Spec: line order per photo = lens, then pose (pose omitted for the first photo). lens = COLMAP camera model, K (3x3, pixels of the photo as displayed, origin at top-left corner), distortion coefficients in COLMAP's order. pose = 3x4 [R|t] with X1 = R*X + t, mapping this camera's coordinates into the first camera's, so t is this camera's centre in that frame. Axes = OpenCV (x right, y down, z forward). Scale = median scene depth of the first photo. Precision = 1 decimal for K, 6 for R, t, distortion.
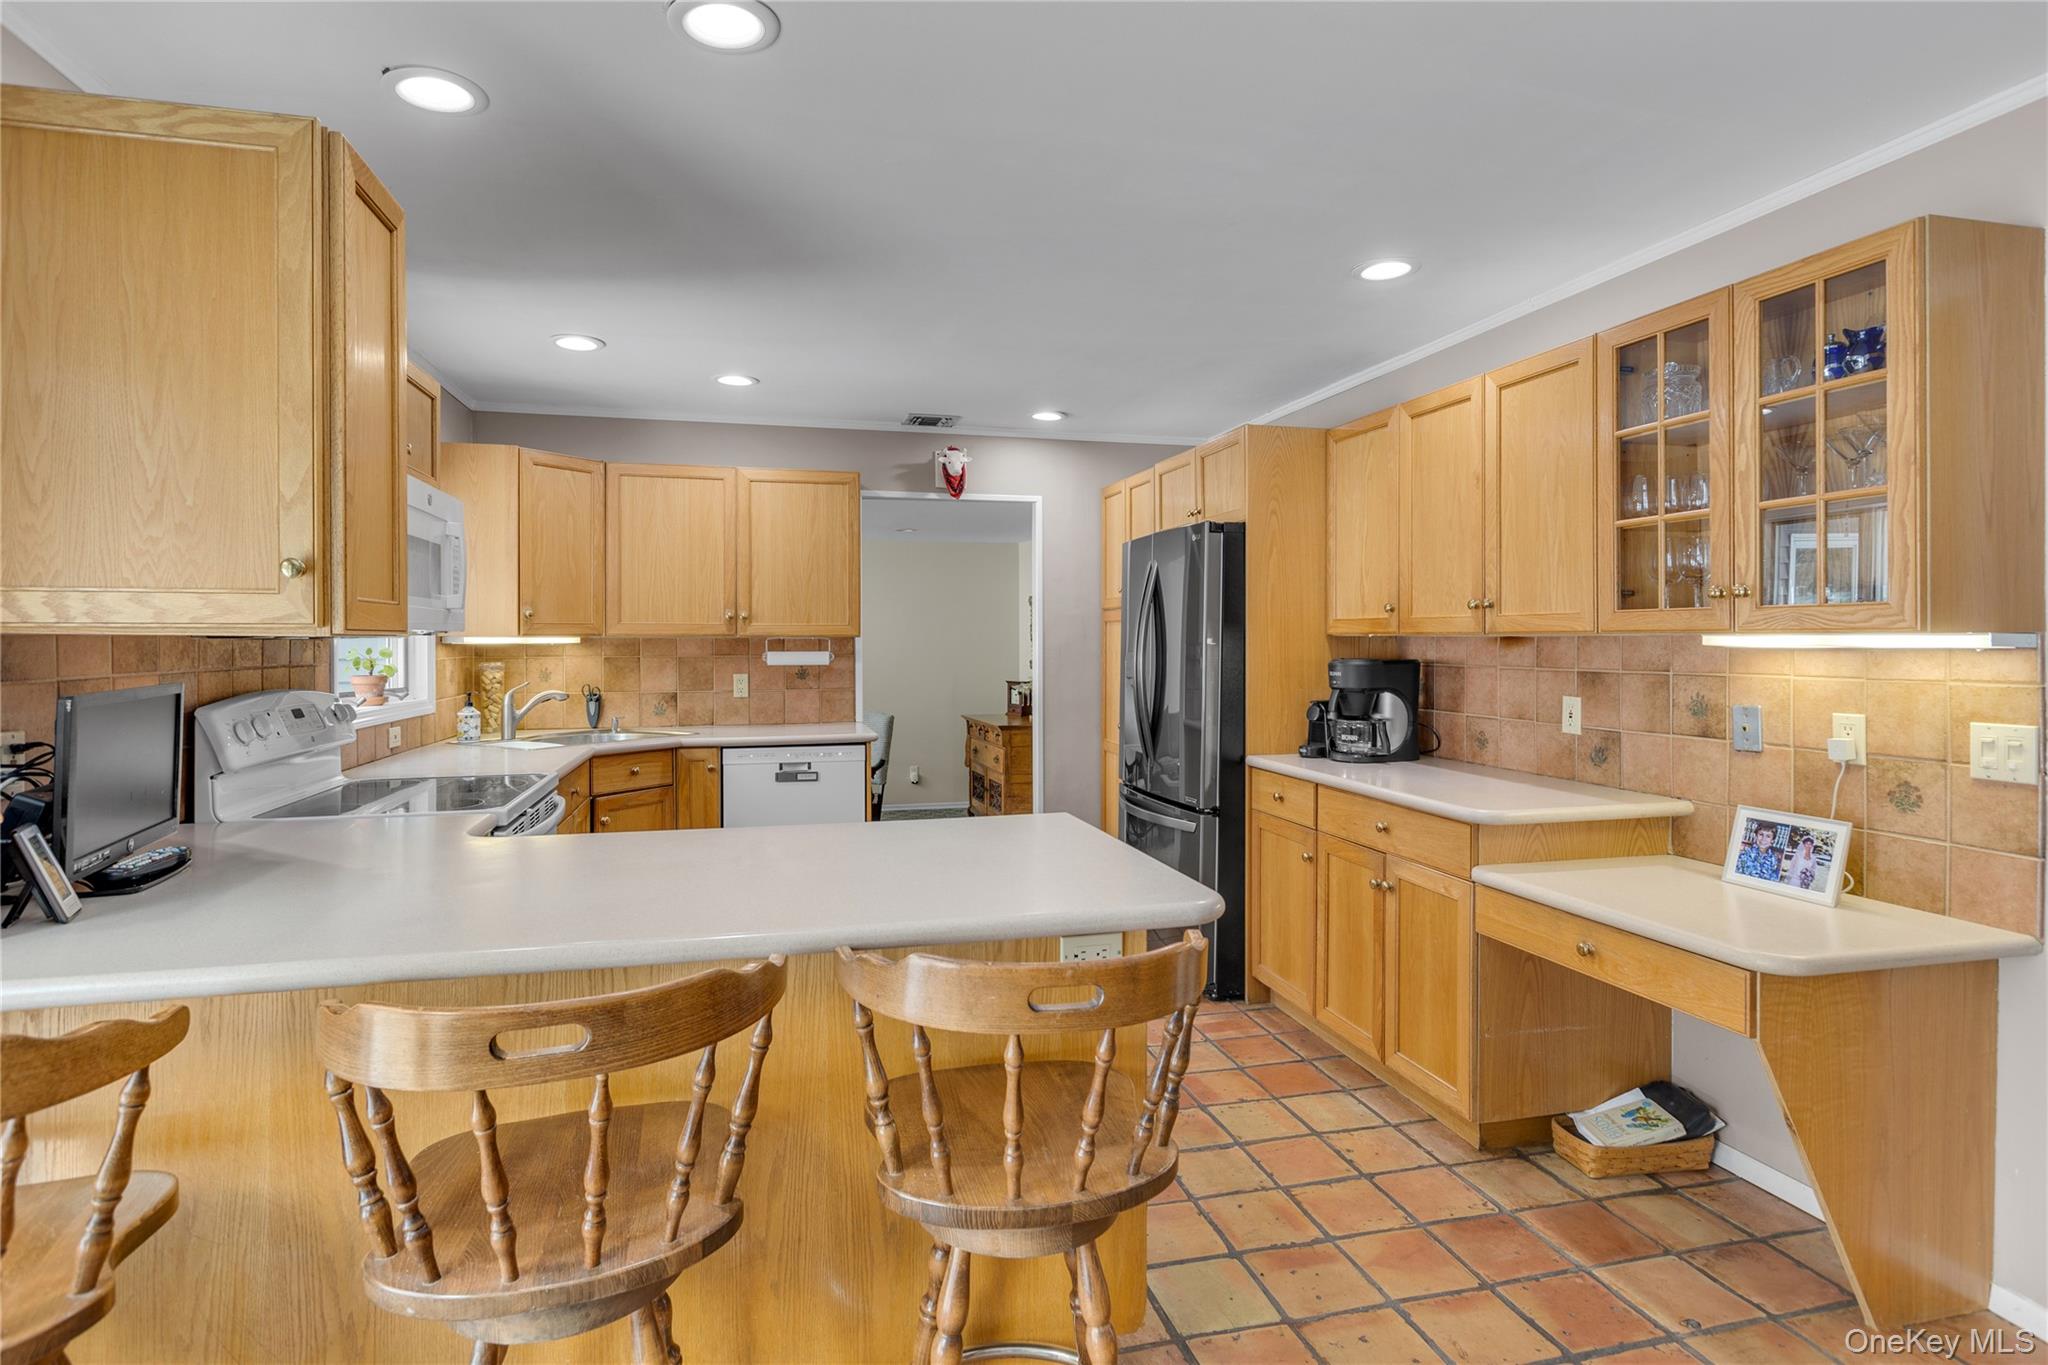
lens RADIAL K [[1031.0, 0, 1022.0], [0, 1031.0, 625.2], [0, 0, 1]] dist [-0.003105, -0.000598]
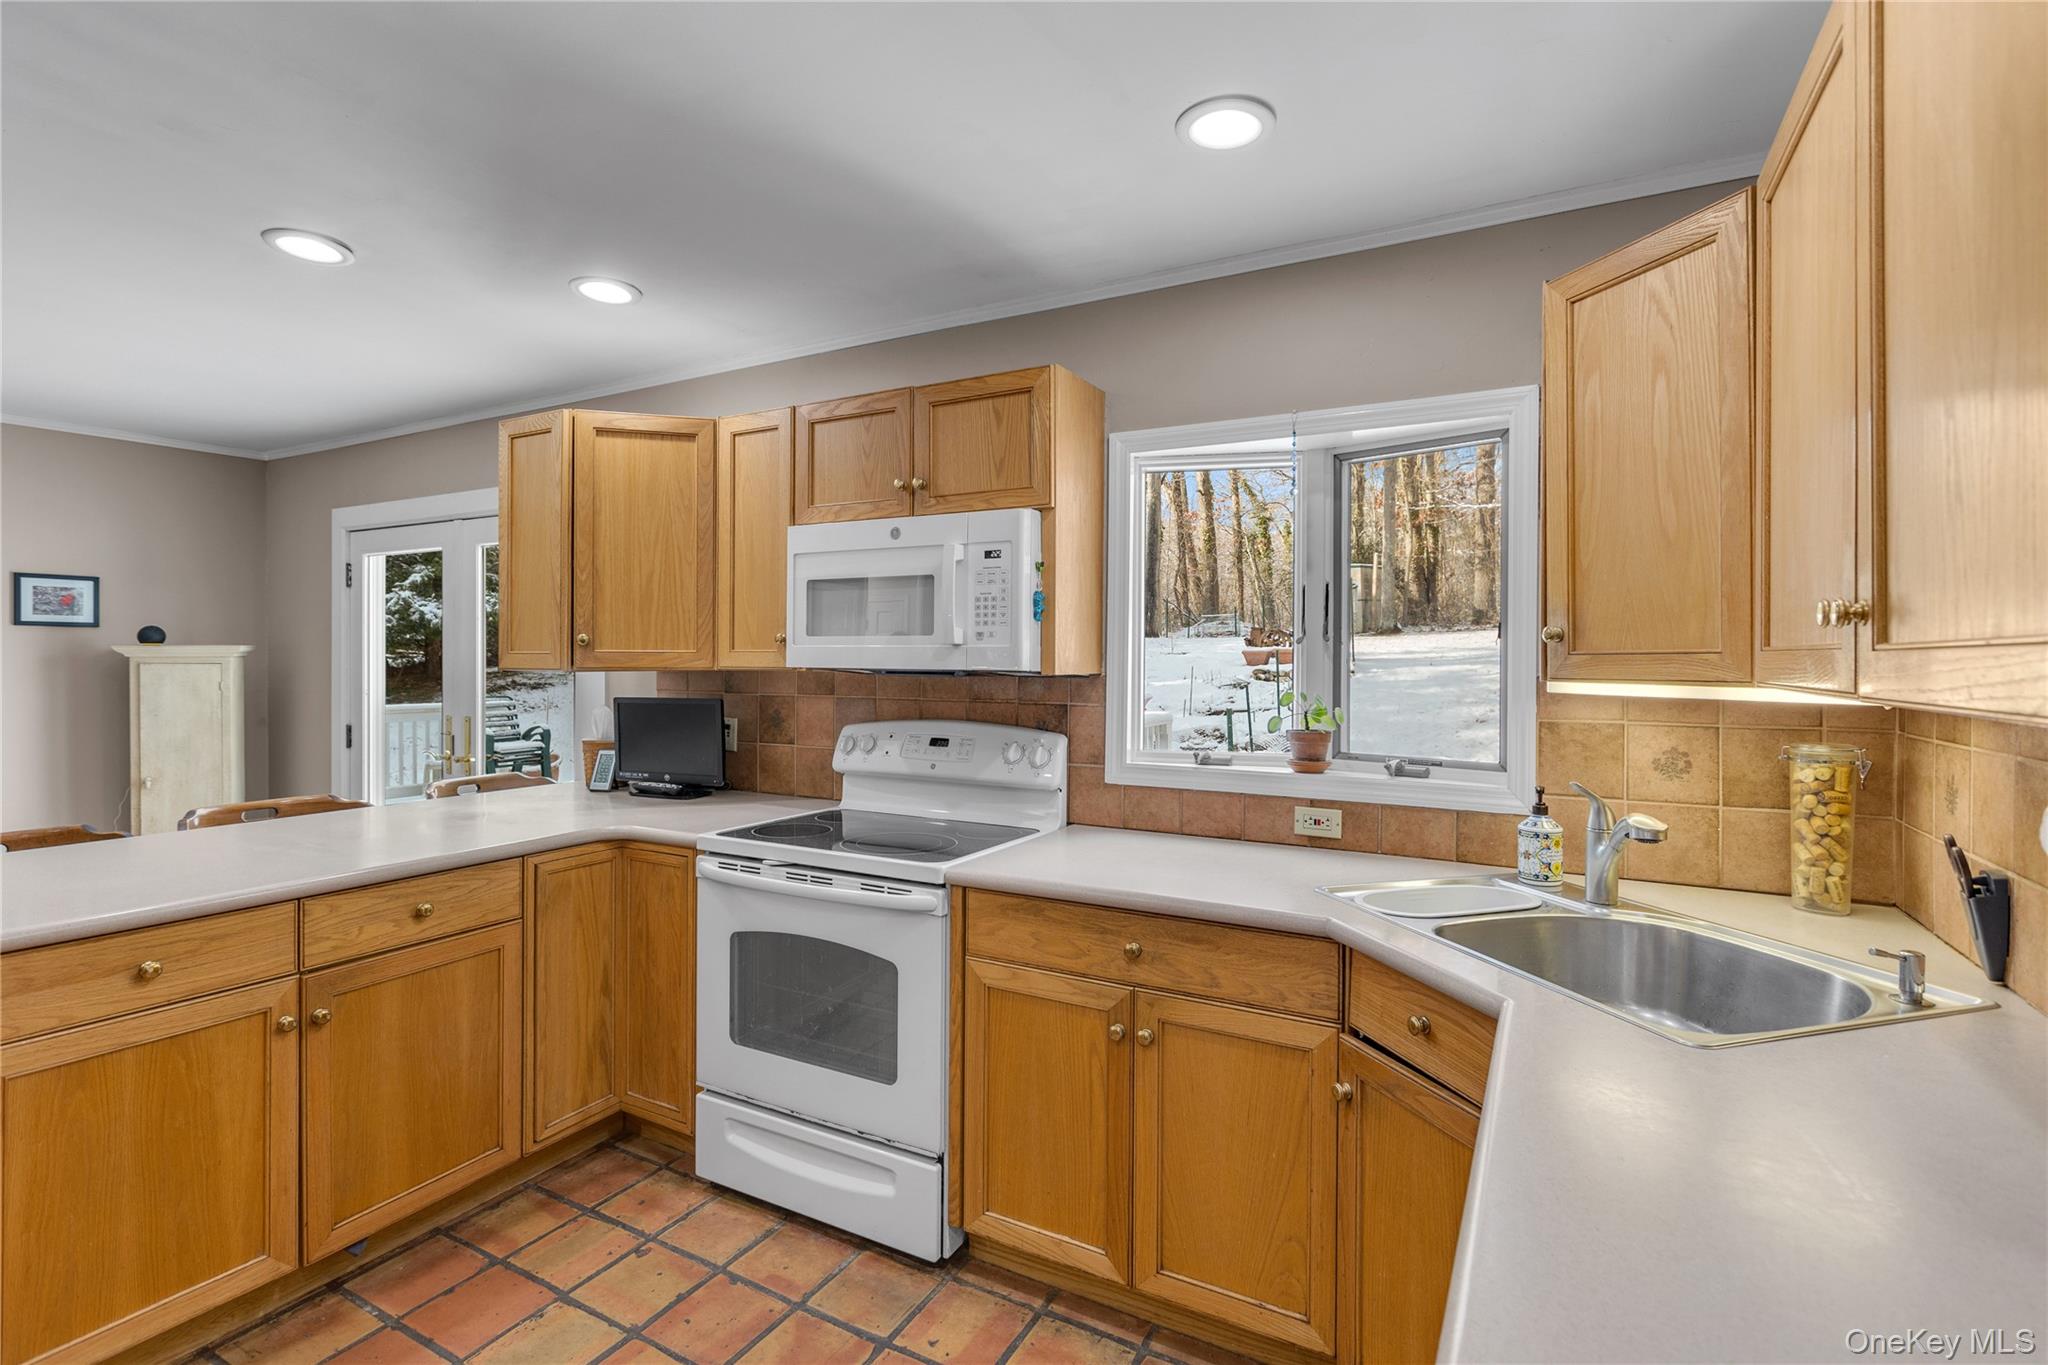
lens RADIAL K [[956.6, 0, 1017.1], [0, 956.6, 662.4], [0, 0, 1]] dist [-0.002560, -0.000469]
pose [[-0.683002, -0.001349, -0.730416, 0.001269], [0.004267, 0.999974, -0.005837, 0.002813], [0.730404, -0.007103, -0.682978, 0.994170]]
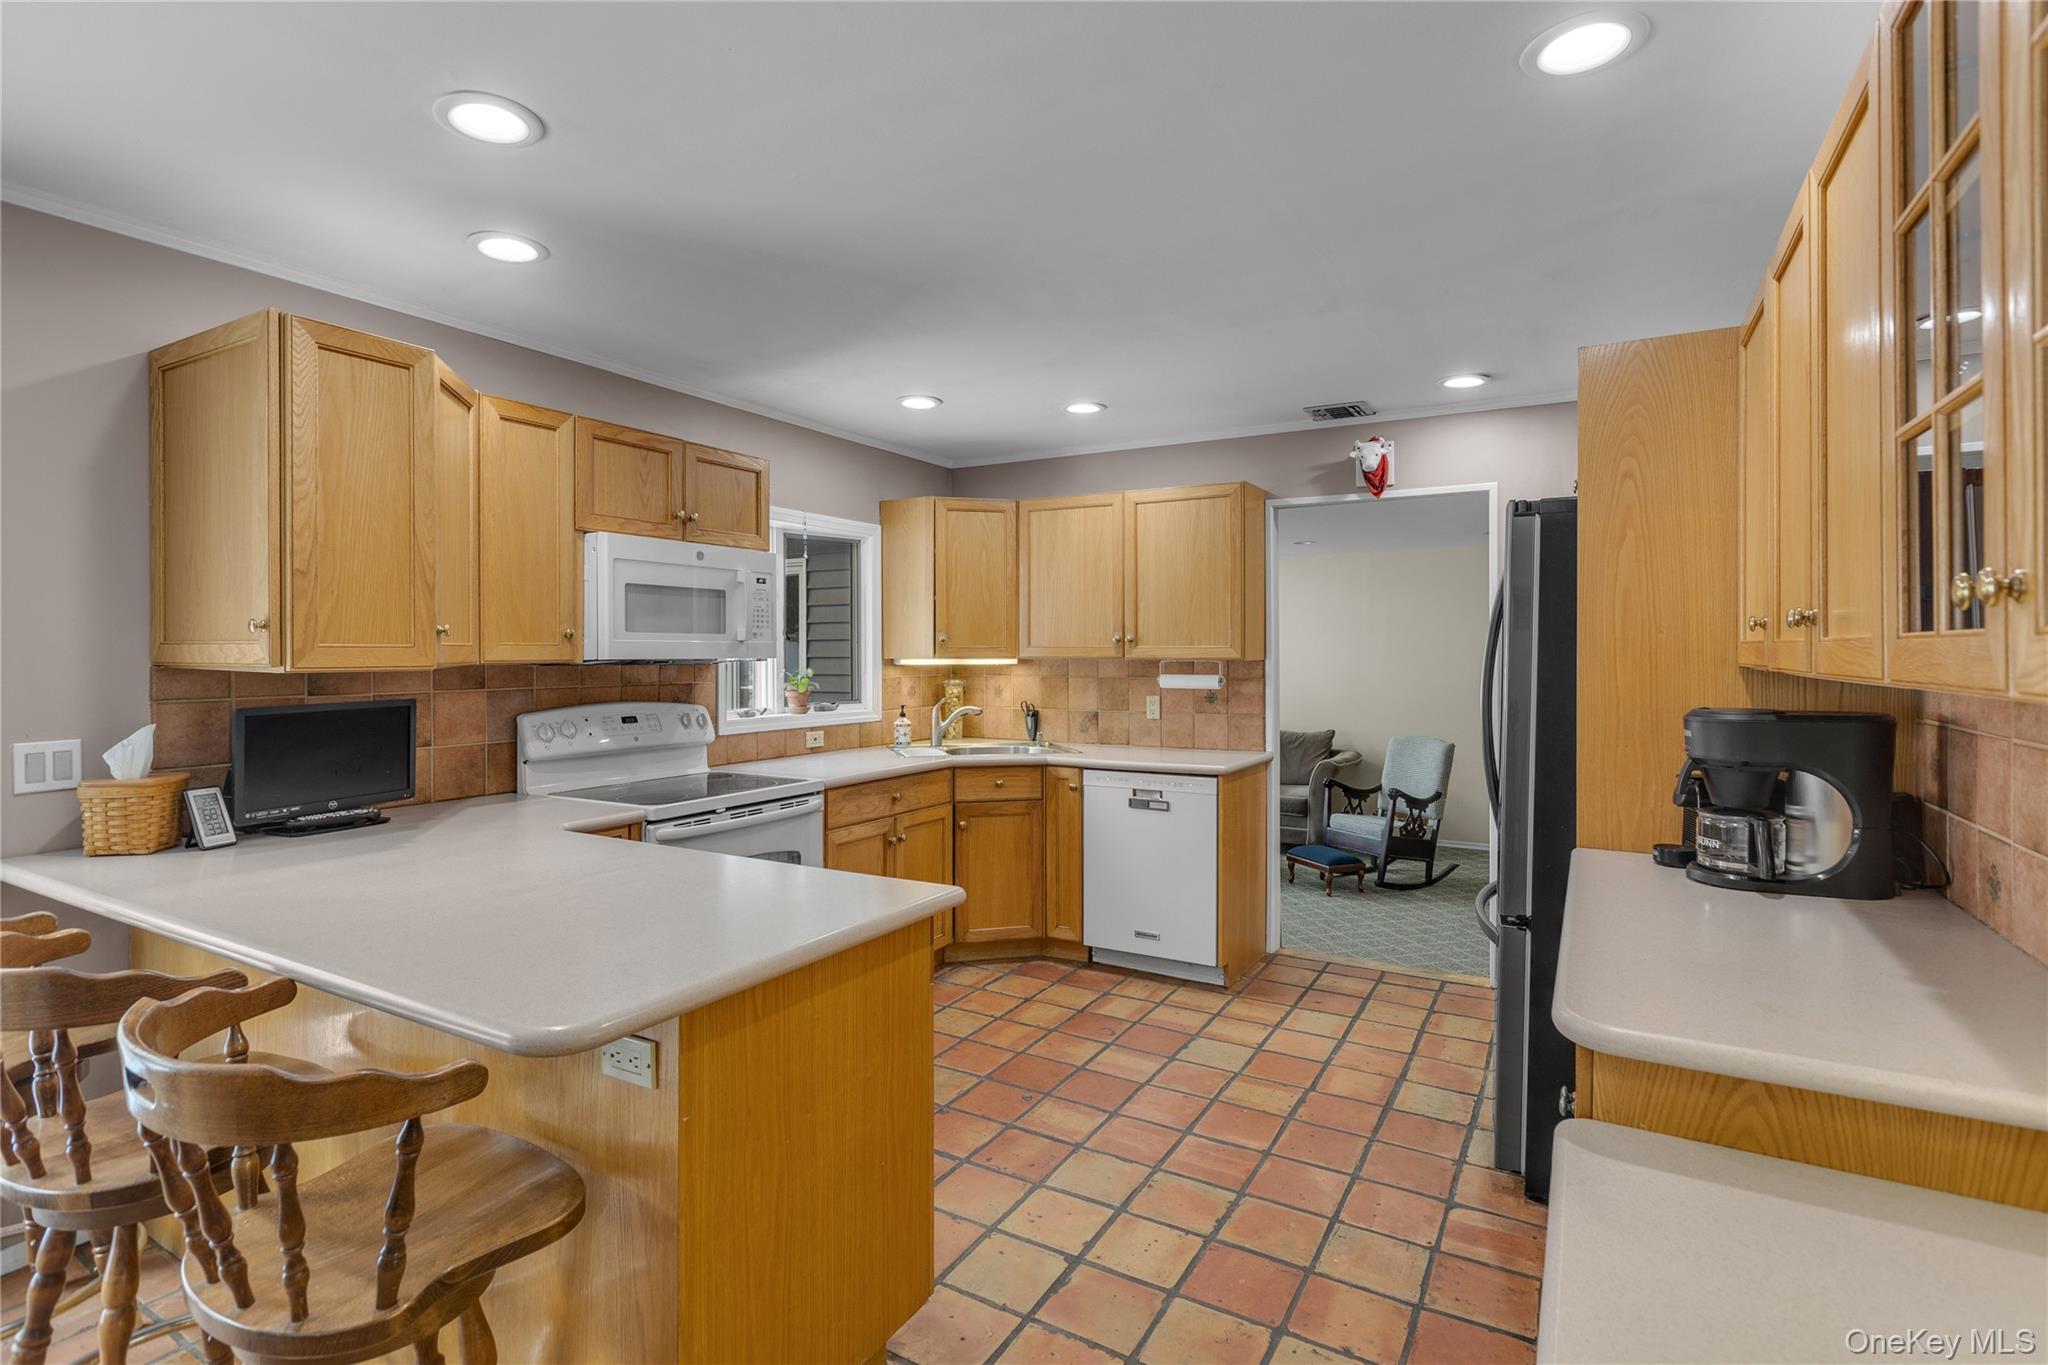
lens RADIAL K [[975.2, 0, 1033.4], [0, 975.2, 642.5], [0, 0, 1]] dist [-0.015793, -0.001199]
pose [[0.717697, -0.004870, -0.696338, 0.323538], [0.008873, 0.999958, 0.002151, -0.008170], [0.696299, -0.007722, 0.717711, 0.251065]]
